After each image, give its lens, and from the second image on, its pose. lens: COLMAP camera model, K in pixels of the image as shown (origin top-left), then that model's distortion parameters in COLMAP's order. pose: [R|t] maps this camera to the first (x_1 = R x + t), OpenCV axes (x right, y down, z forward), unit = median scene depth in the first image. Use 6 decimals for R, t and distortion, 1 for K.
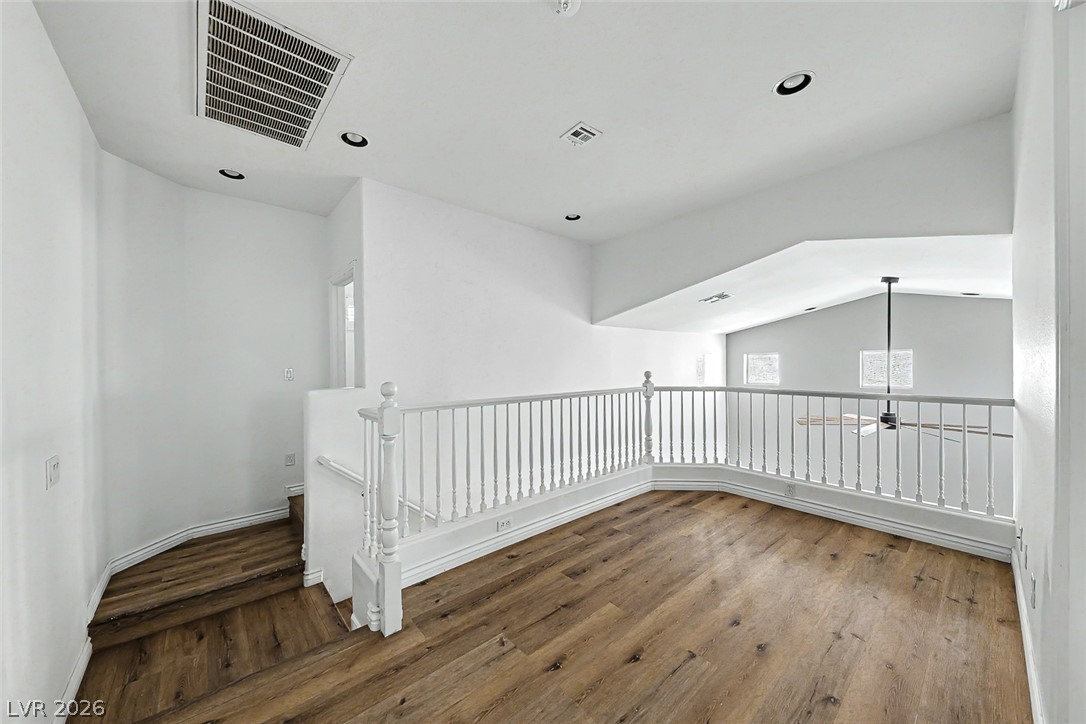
lens RADIAL K [[376.8, 0, 539.8], [0, 376.8, 363.2], [0, 0, 1]] dist [0.014245, -0.007291]
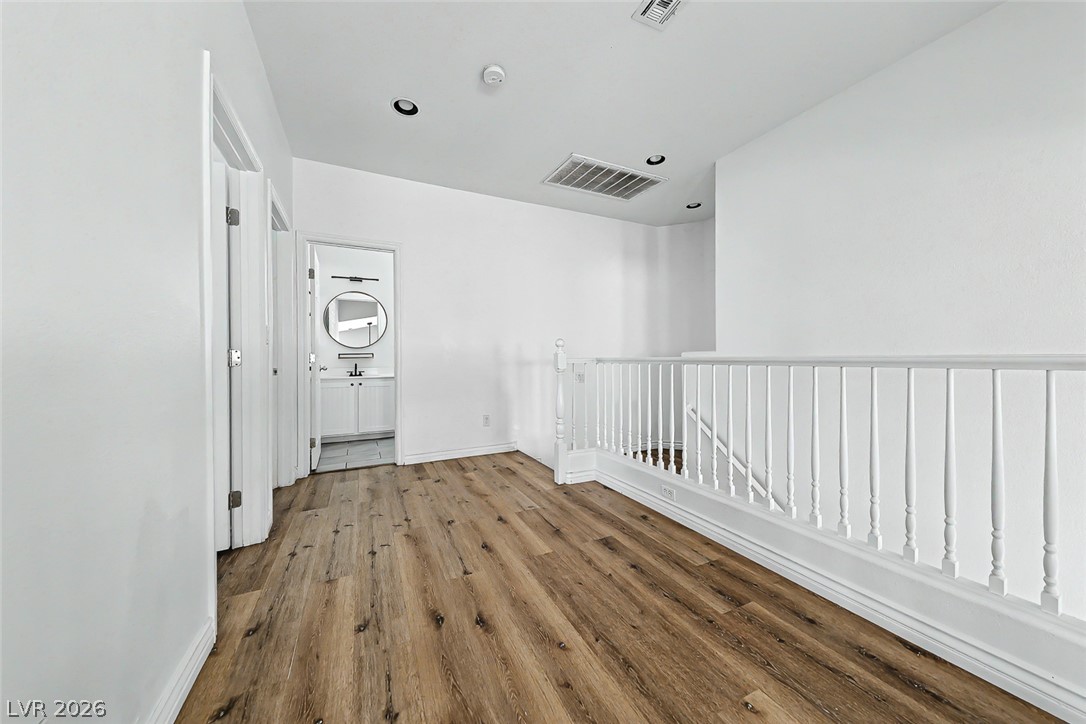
lens RADIAL K [[376.8, 0, 539.8], [0, 376.8, 363.2], [0, 0, 1]] dist [0.014245, -0.007291]
pose [[-0.266689, 0.018068, -0.963613, 0.995191], [0.009788, 0.999823, 0.016038, 0.102983], [0.963733, -0.005155, -0.266819, 1.071638]]
